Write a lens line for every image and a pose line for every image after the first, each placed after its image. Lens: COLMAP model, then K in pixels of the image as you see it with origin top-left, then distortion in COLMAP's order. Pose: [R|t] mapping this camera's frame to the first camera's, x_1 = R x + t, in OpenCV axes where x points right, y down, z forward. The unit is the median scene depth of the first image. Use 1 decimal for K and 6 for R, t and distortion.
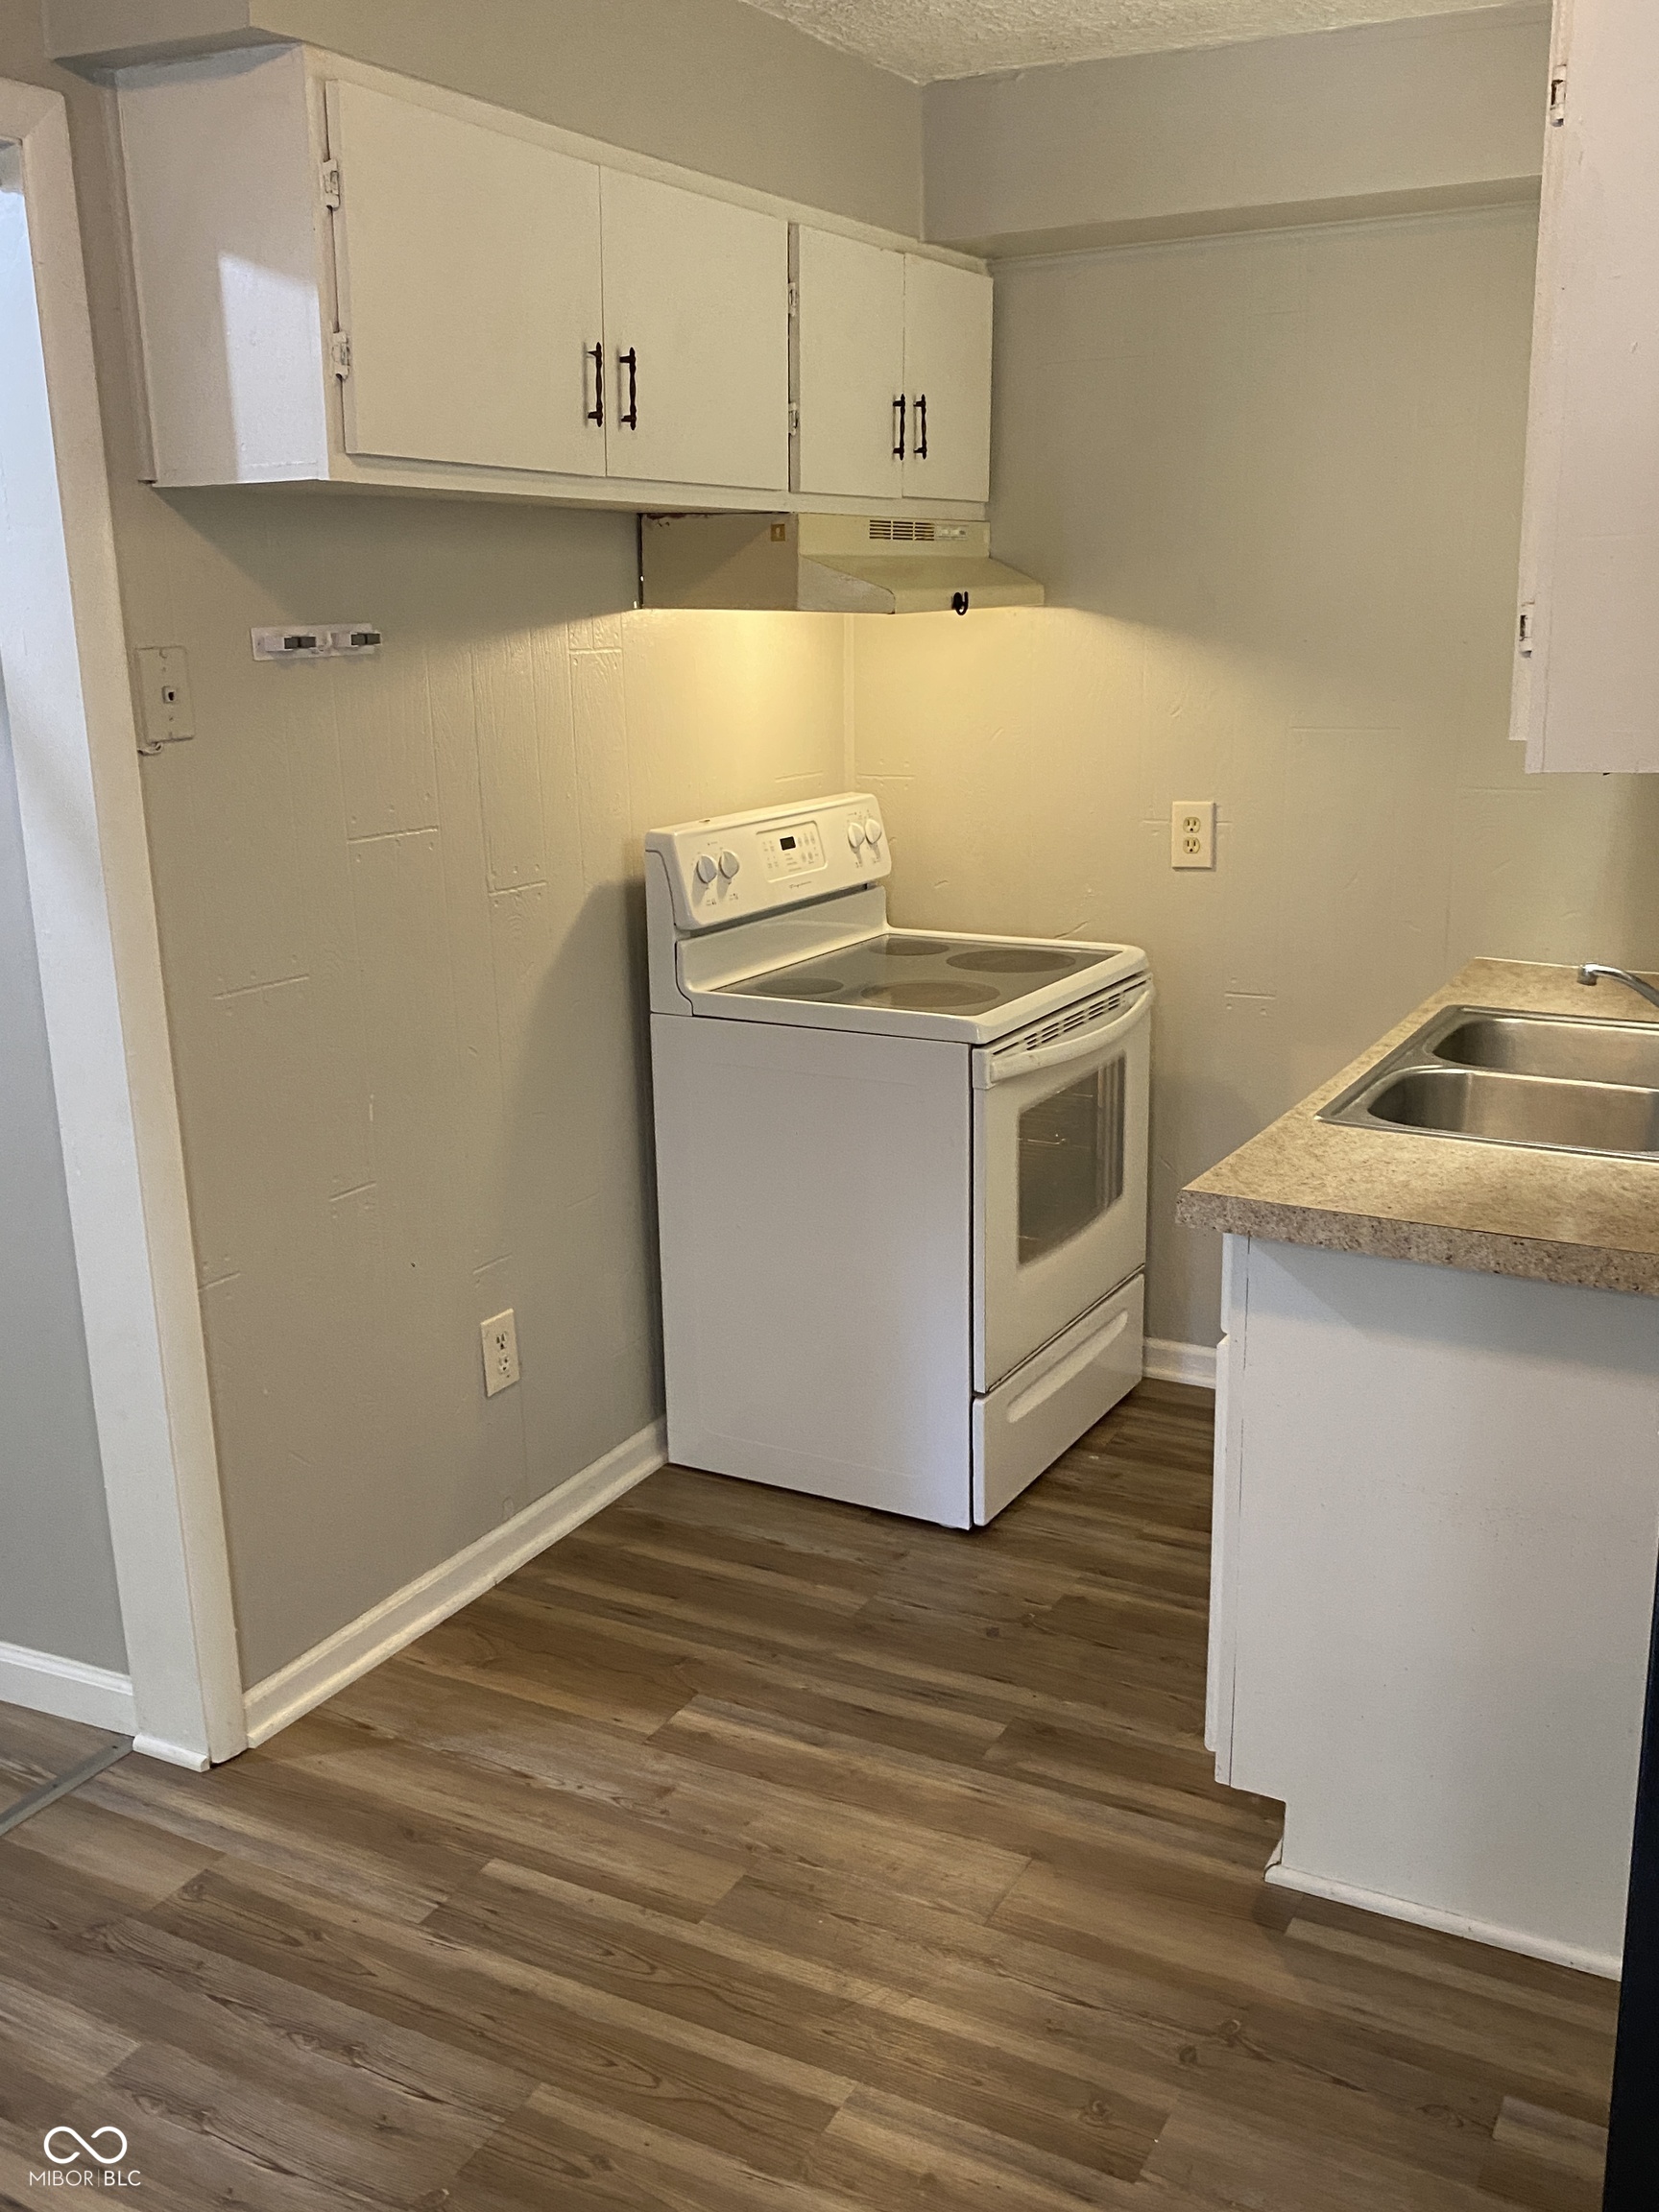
lens RADIAL K [[1978.4, 0, 842.9], [0, 1978.4, 1105.0], [0, 0, 1]] dist [0.059097, -0.115888]
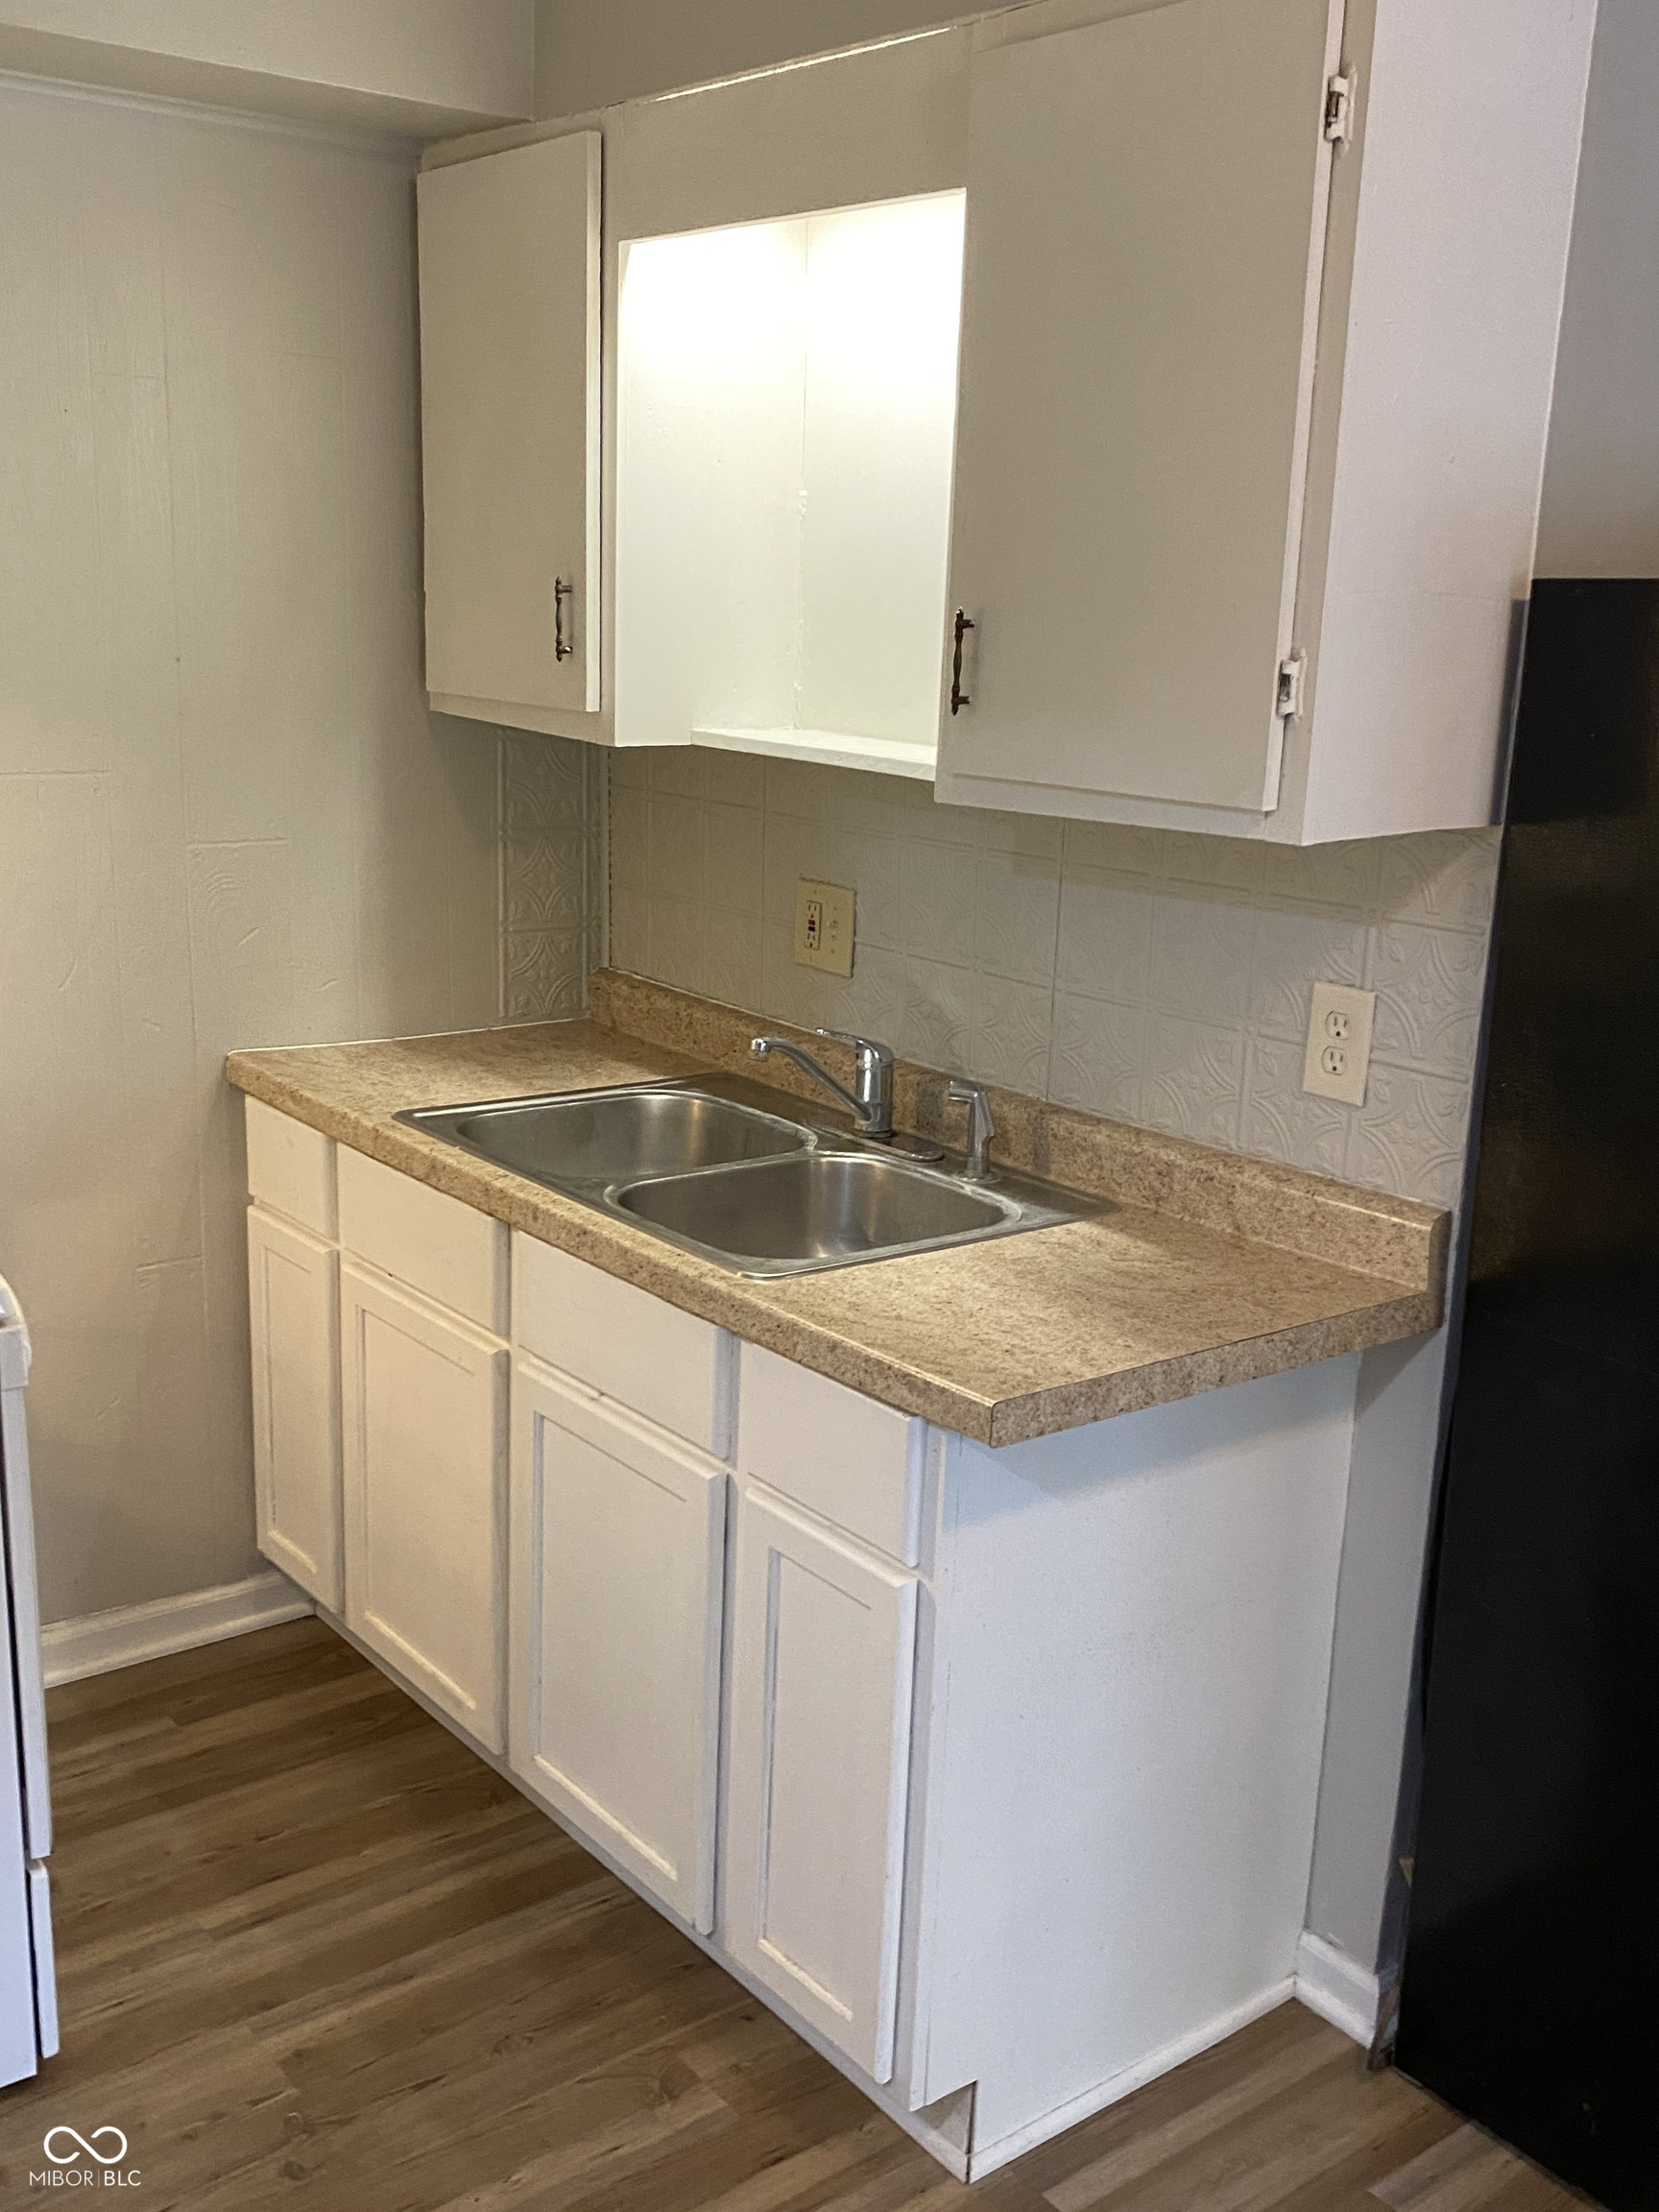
lens RADIAL K [[2106.9, 0, 781.4], [0, 2106.9, 1115.8], [0, 0, 1]] dist [0.090722, -0.181262]
pose [[0.416955, -0.189799, 0.888889, -0.467264], [0.182940, 0.975466, 0.122473, -0.148446], [-0.890327, 0.111547, 0.441447, 0.562382]]
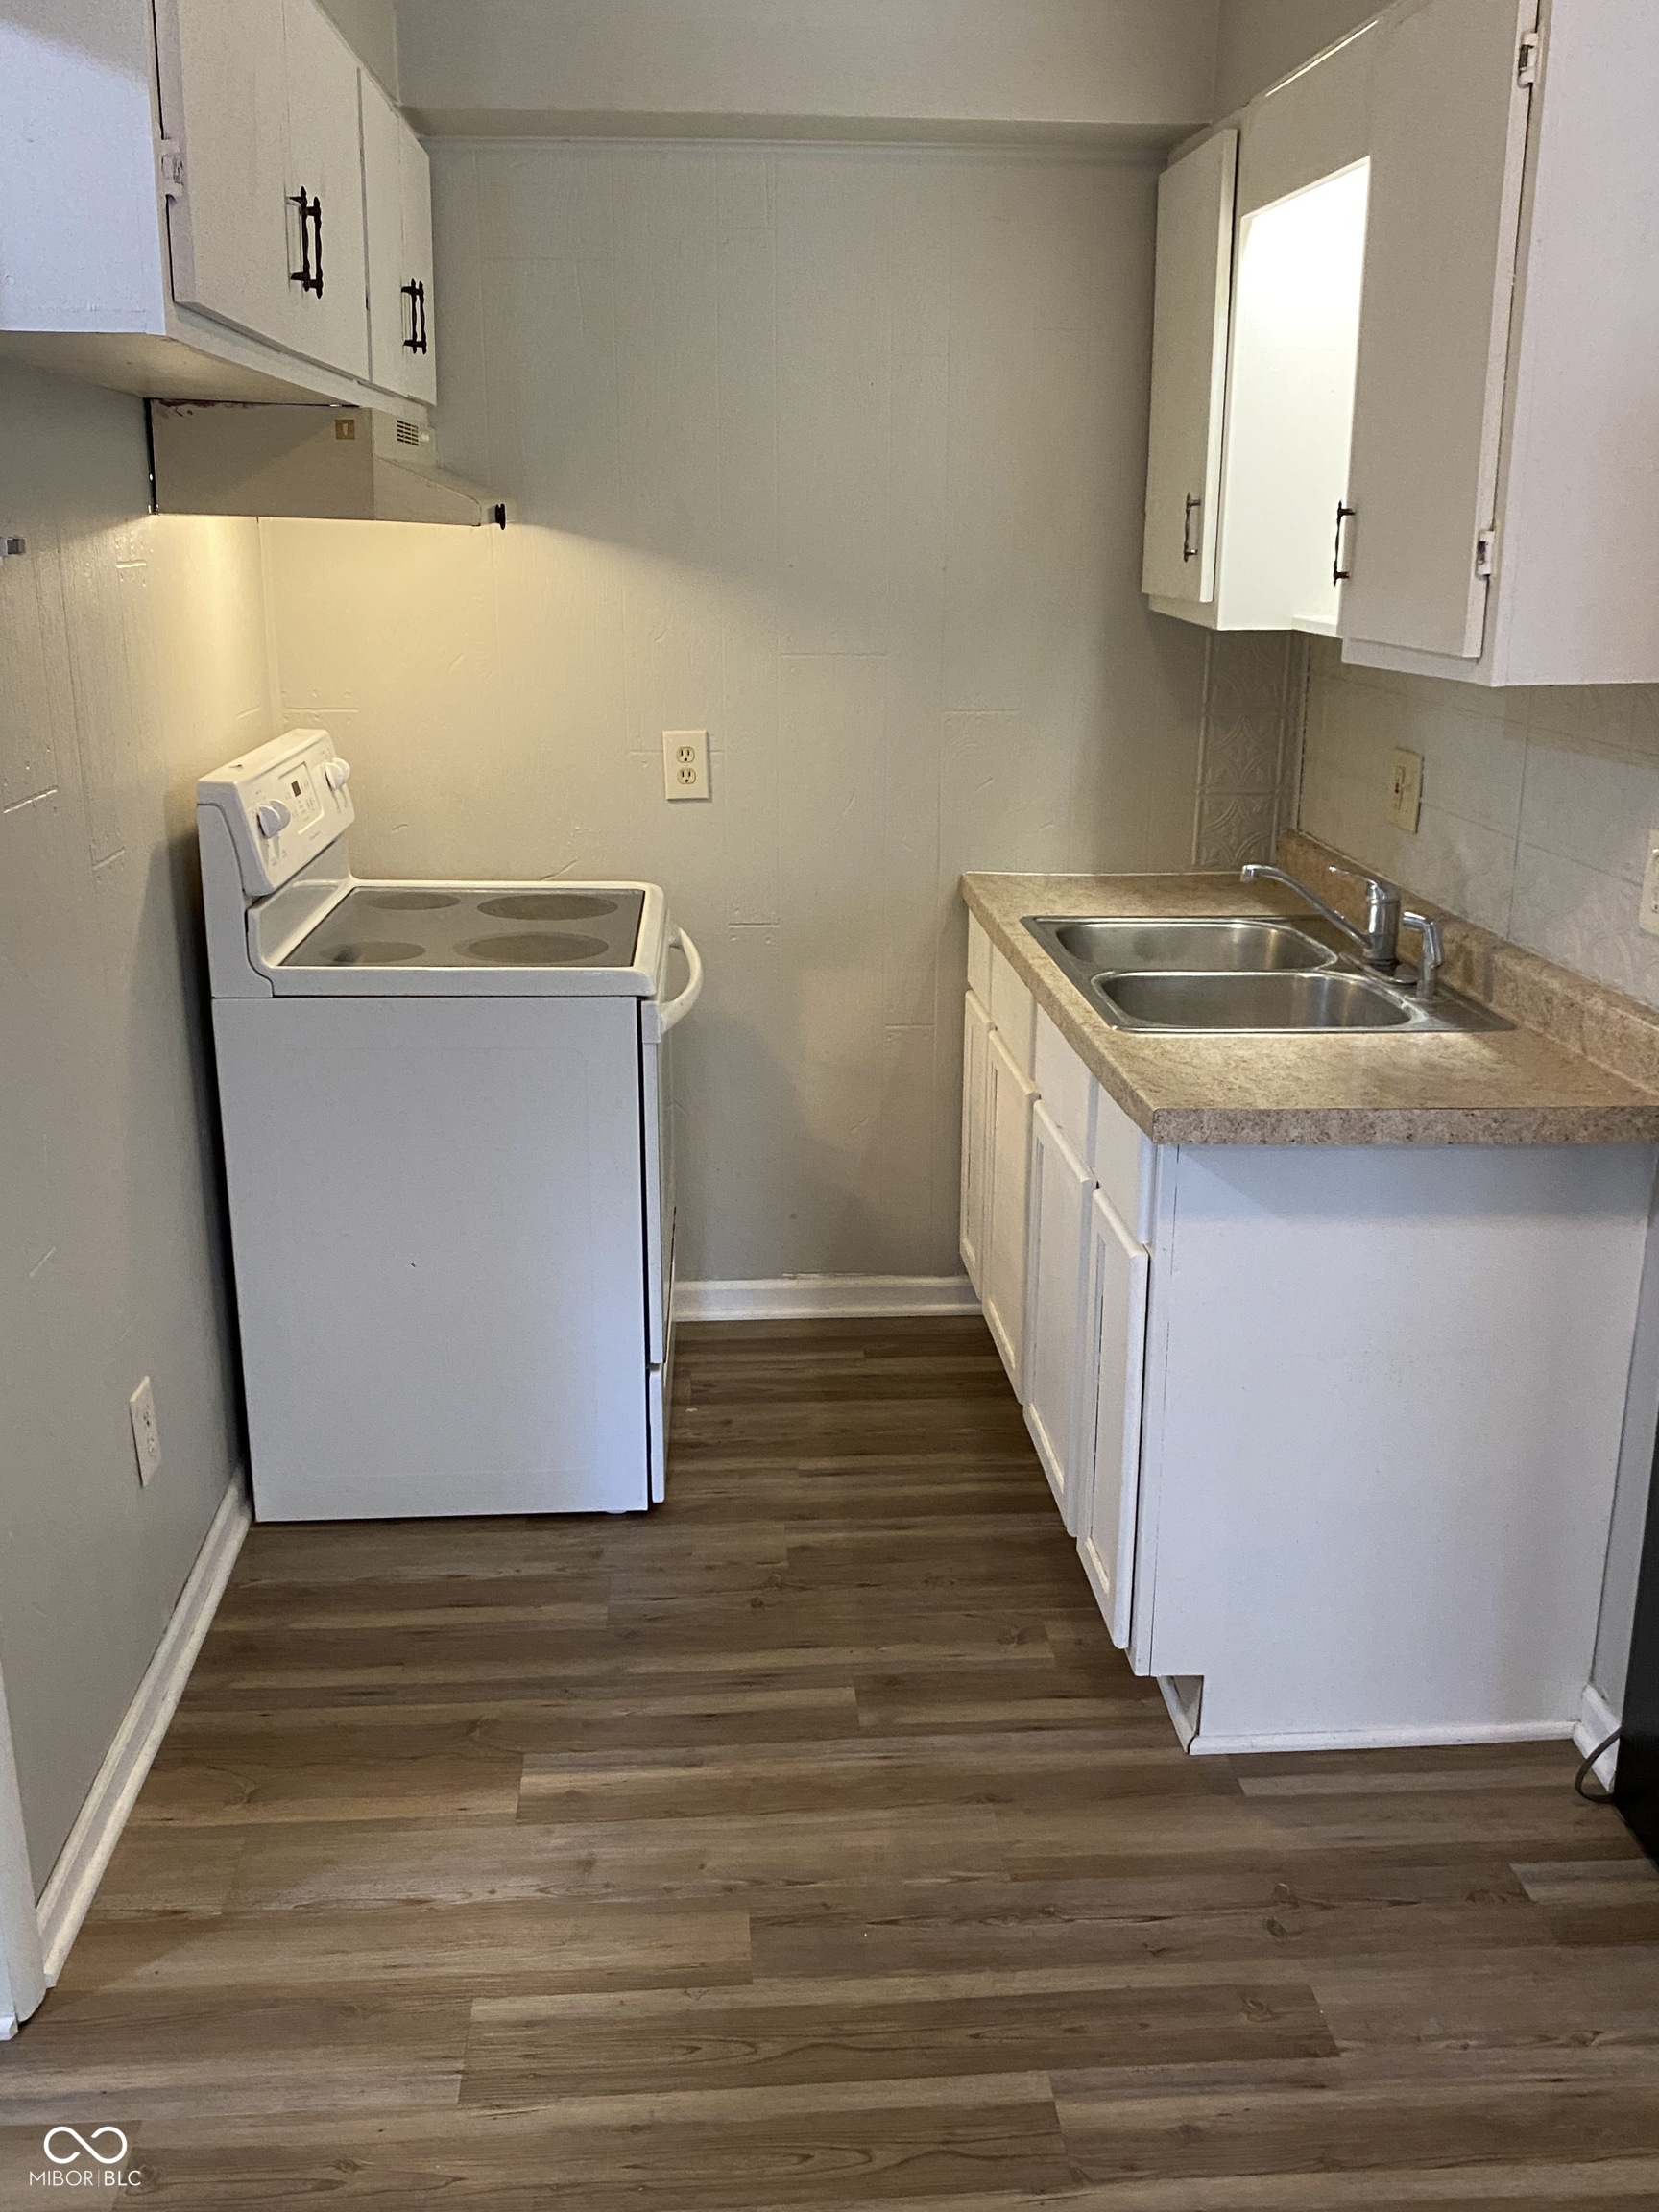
lens RADIAL K [[1978.4, 0, 842.9], [0, 1978.4, 1105.0], [0, 0, 1]] dist [0.059097, -0.115888]
pose [[0.847221, -0.128040, 0.515579, -0.393537], [0.110744, 0.991766, 0.064319, -0.034030], [-0.519569, 0.002605, 0.854425, 0.175807]]
